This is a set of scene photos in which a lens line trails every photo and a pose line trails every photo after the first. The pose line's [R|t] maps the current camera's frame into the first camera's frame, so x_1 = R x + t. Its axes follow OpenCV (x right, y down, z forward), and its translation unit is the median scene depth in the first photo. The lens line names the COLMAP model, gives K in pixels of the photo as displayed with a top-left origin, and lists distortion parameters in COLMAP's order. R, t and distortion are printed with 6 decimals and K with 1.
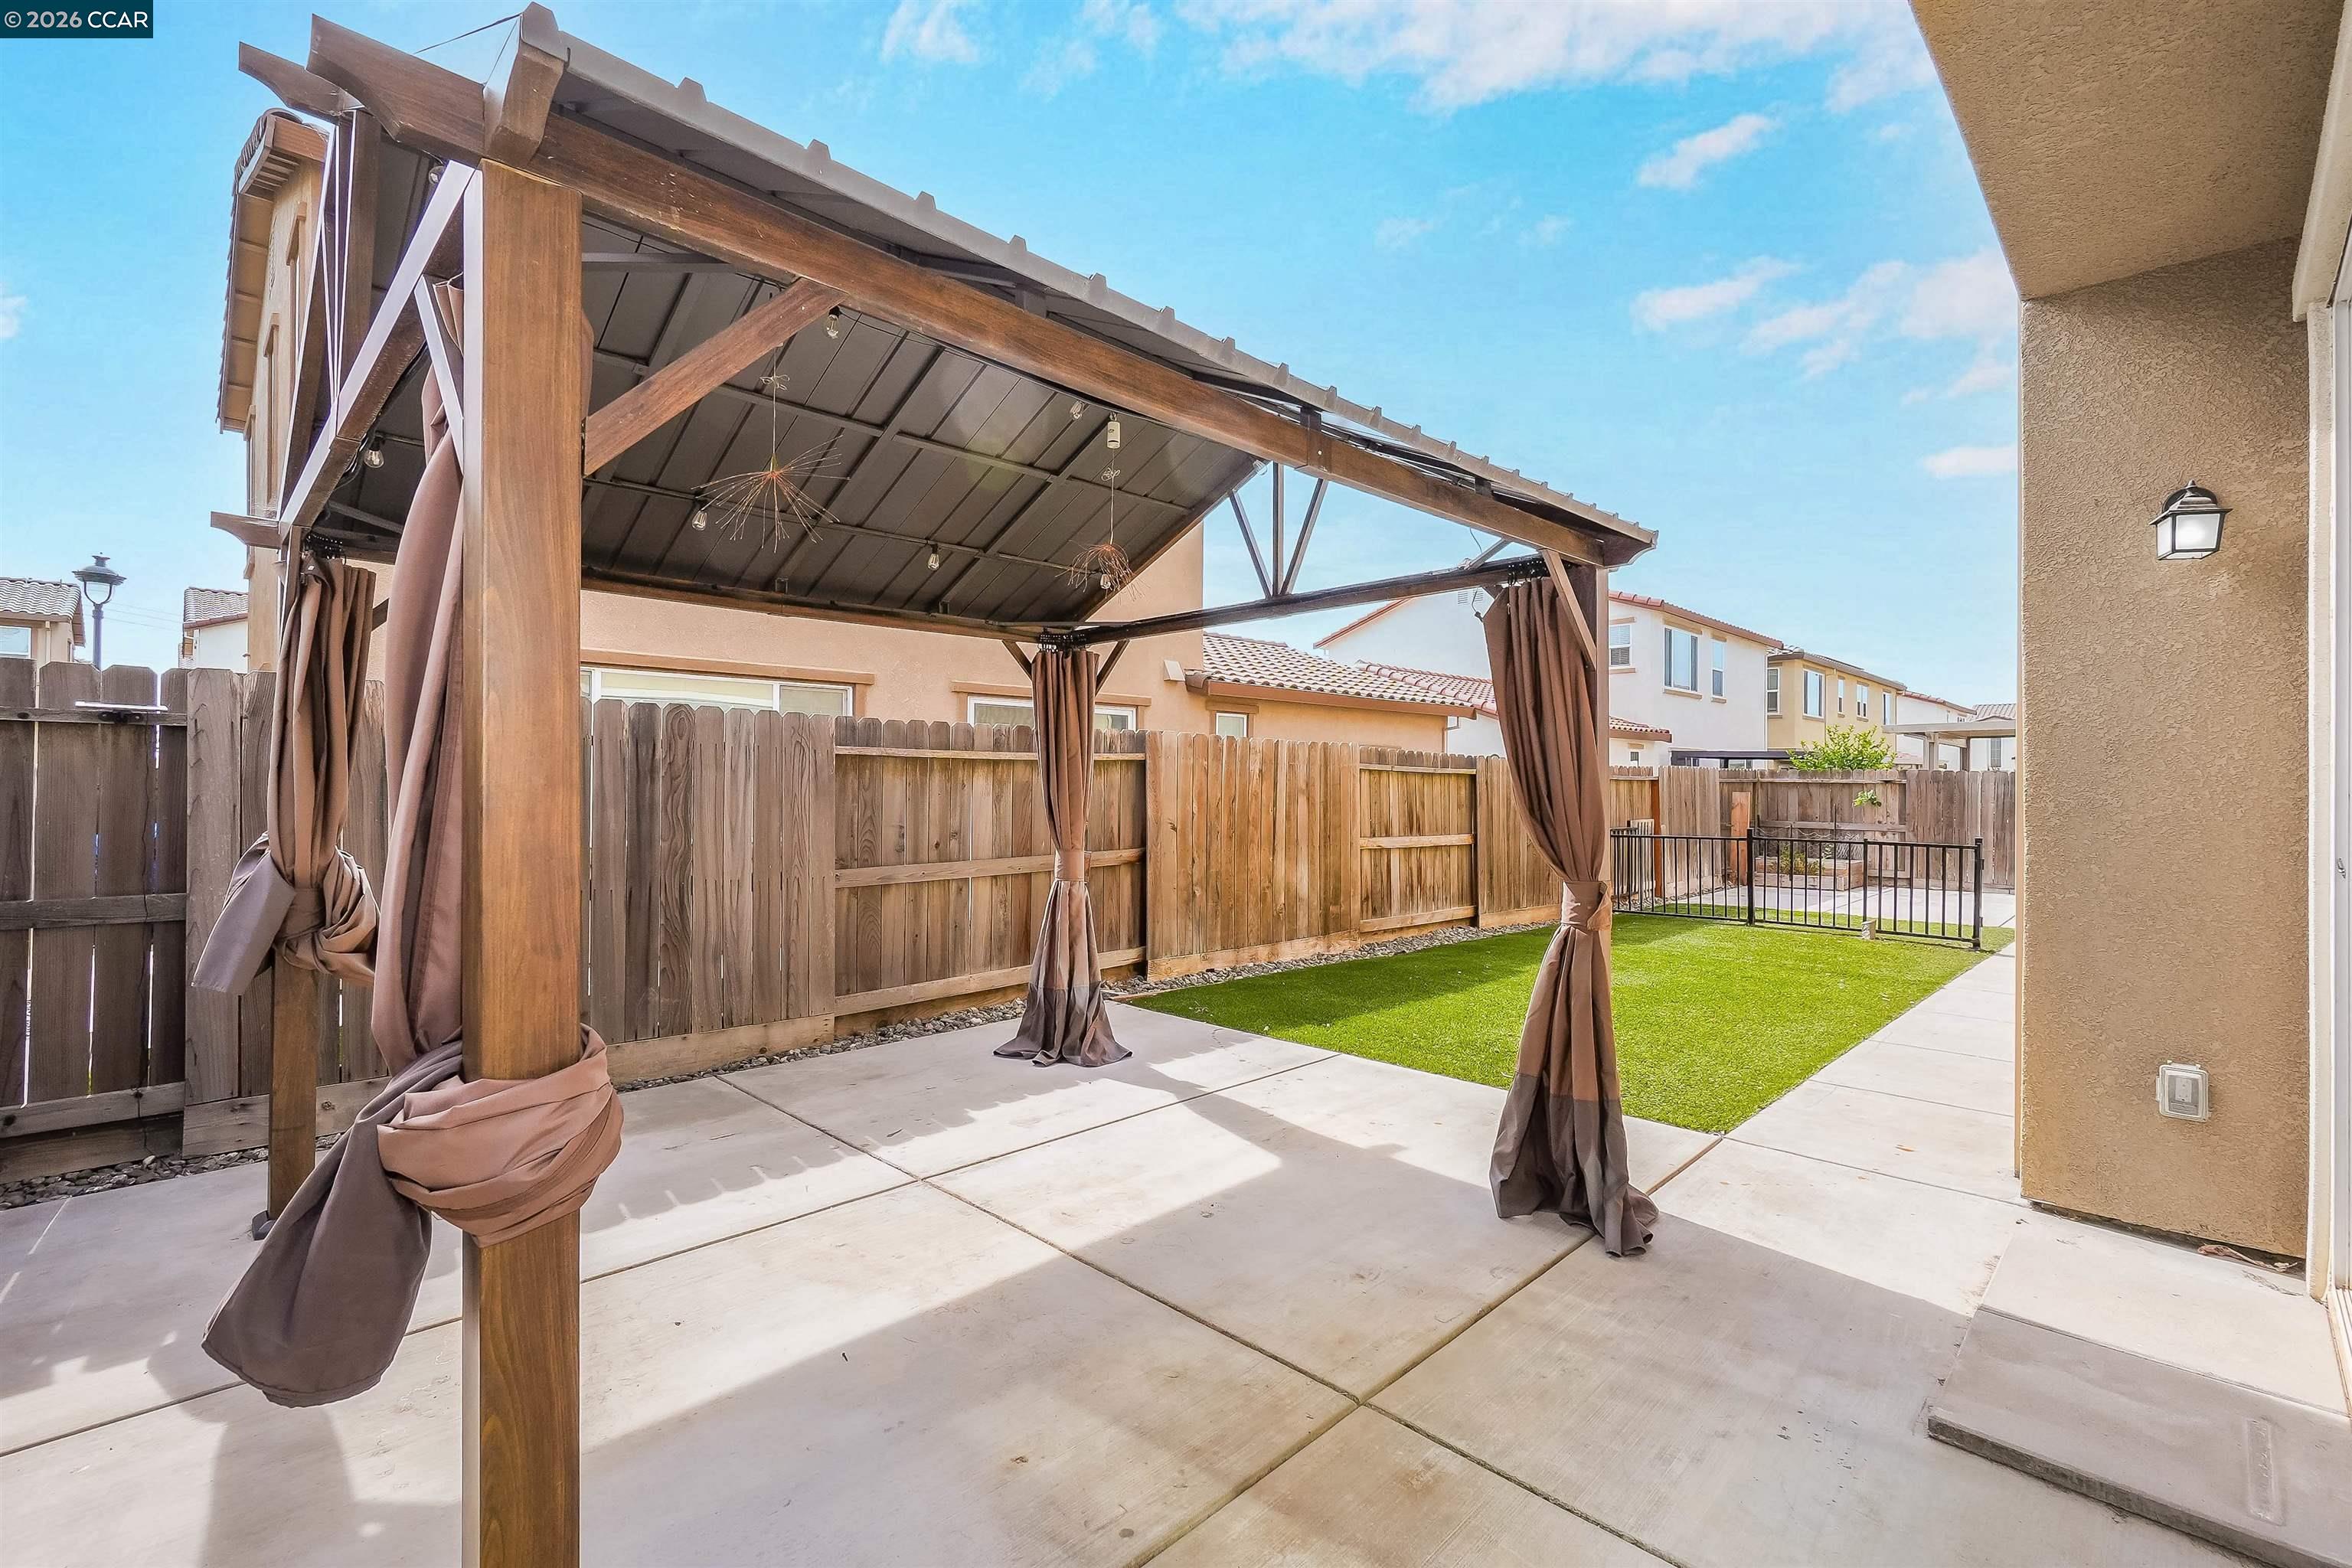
lens RADIAL K [[1014.7, 0, 1172.3], [0, 1014.7, 781.2], [0, 0, 1]] dist [-0.005550, 0.001254]
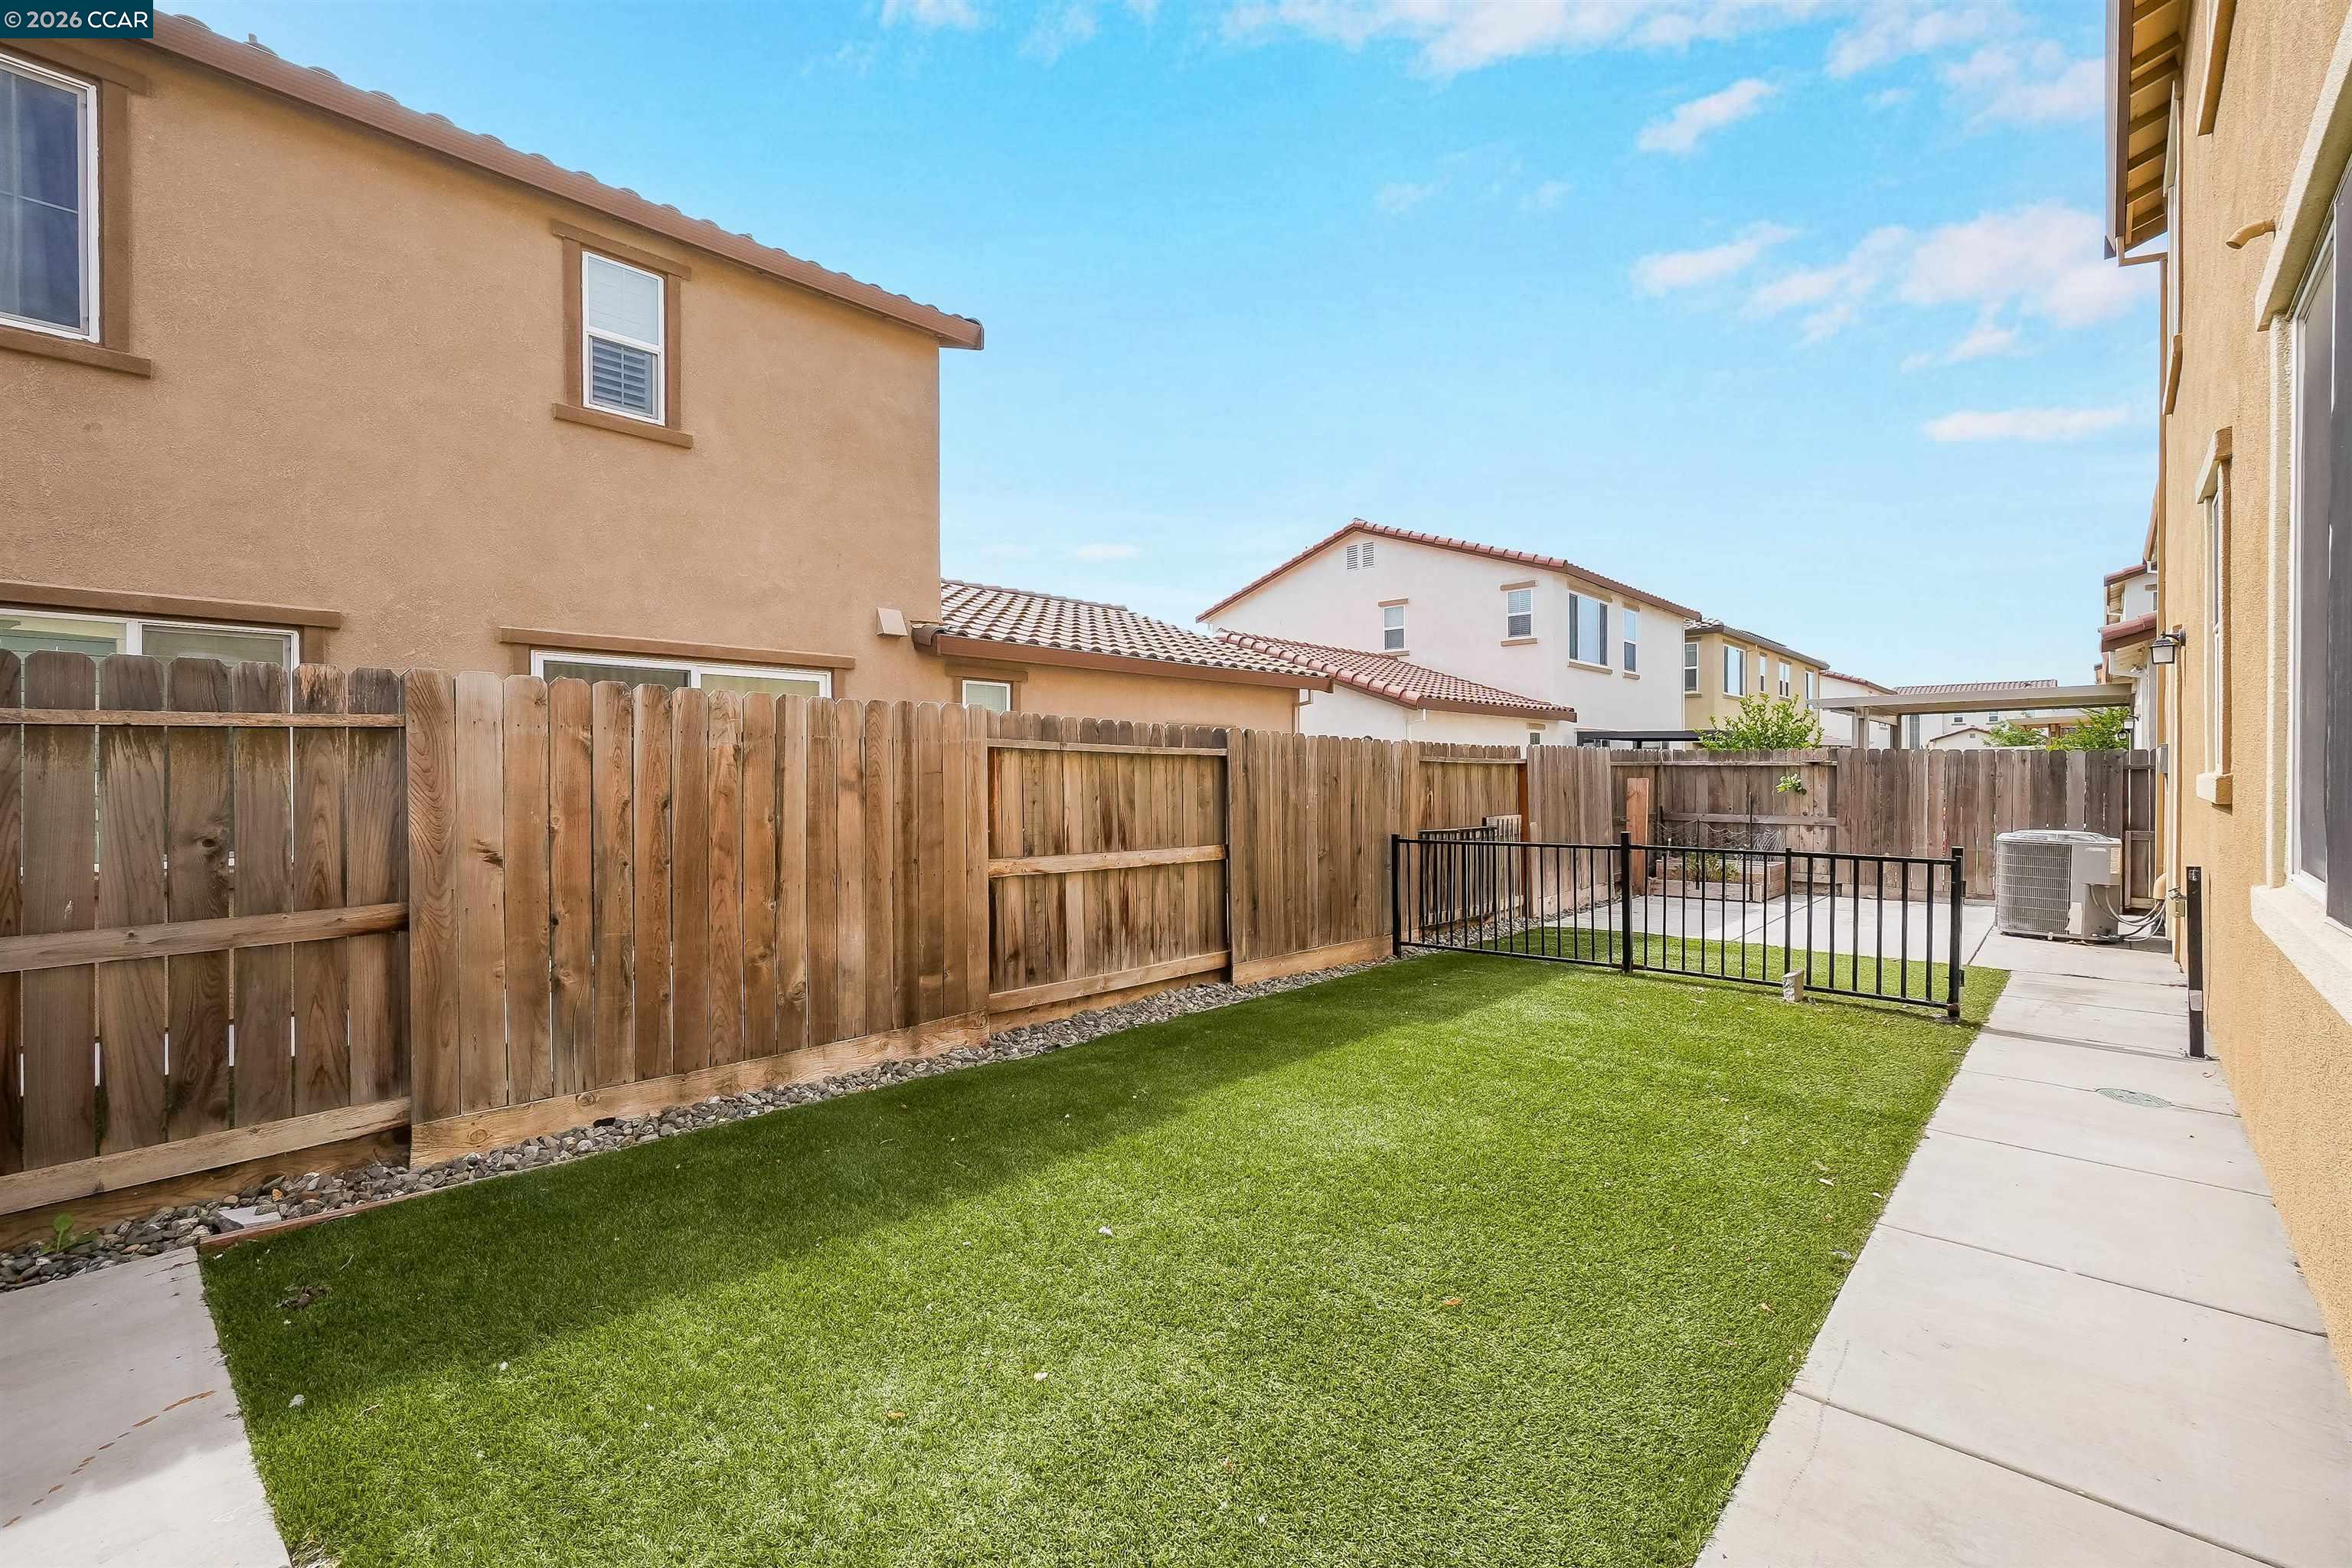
lens RADIAL K [[1014.7, 0, 1172.3], [0, 1014.7, 781.2], [0, 0, 1]] dist [-0.005550, 0.001254]
pose [[0.998499, -0.008607, 0.054085, 0.227265], [0.008027, 0.999908, 0.010924, 0.002183], [-0.054174, -0.010473, 0.998477, 0.331813]]
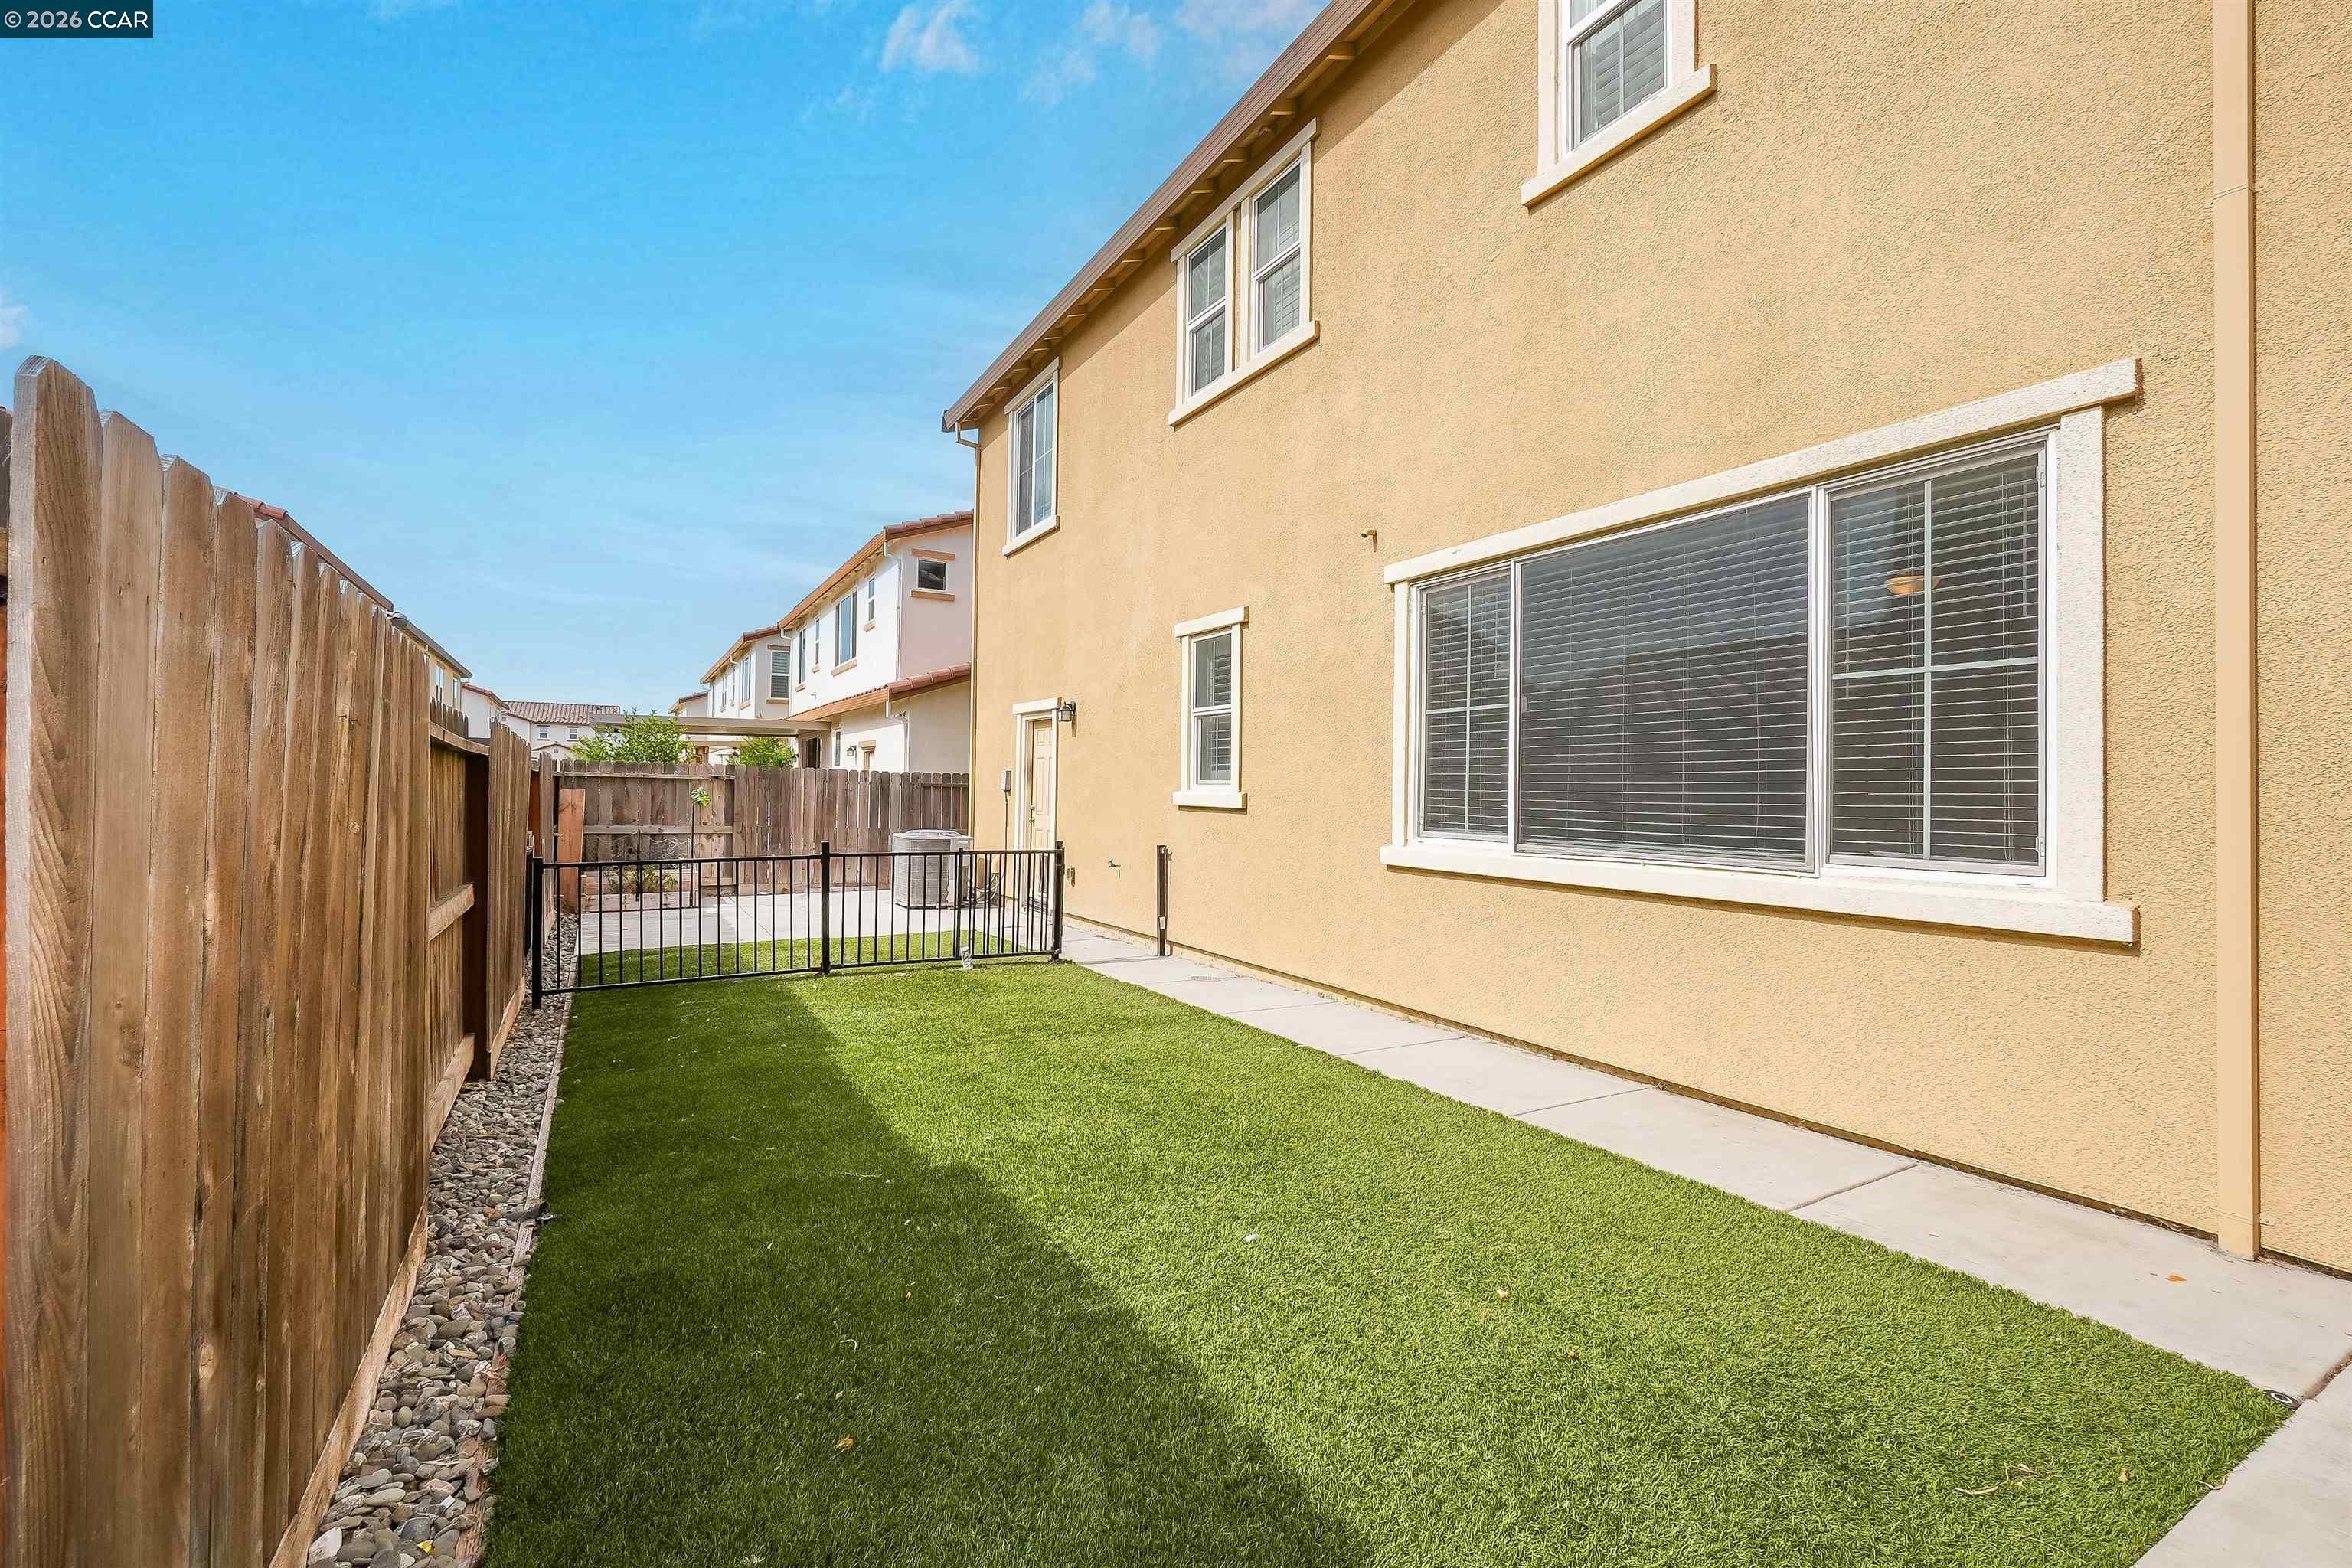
lens RADIAL K [[1014.7, 0, 1172.3], [0, 1014.7, 781.2], [0, 0, 1]] dist [-0.005550, 0.001254]
pose [[0.253067, 0.007199, 0.967422, -0.074749], [-0.014293, 0.999891, -0.003702, 0.001786], [-0.967343, -0.012890, 0.253142, 0.573026]]
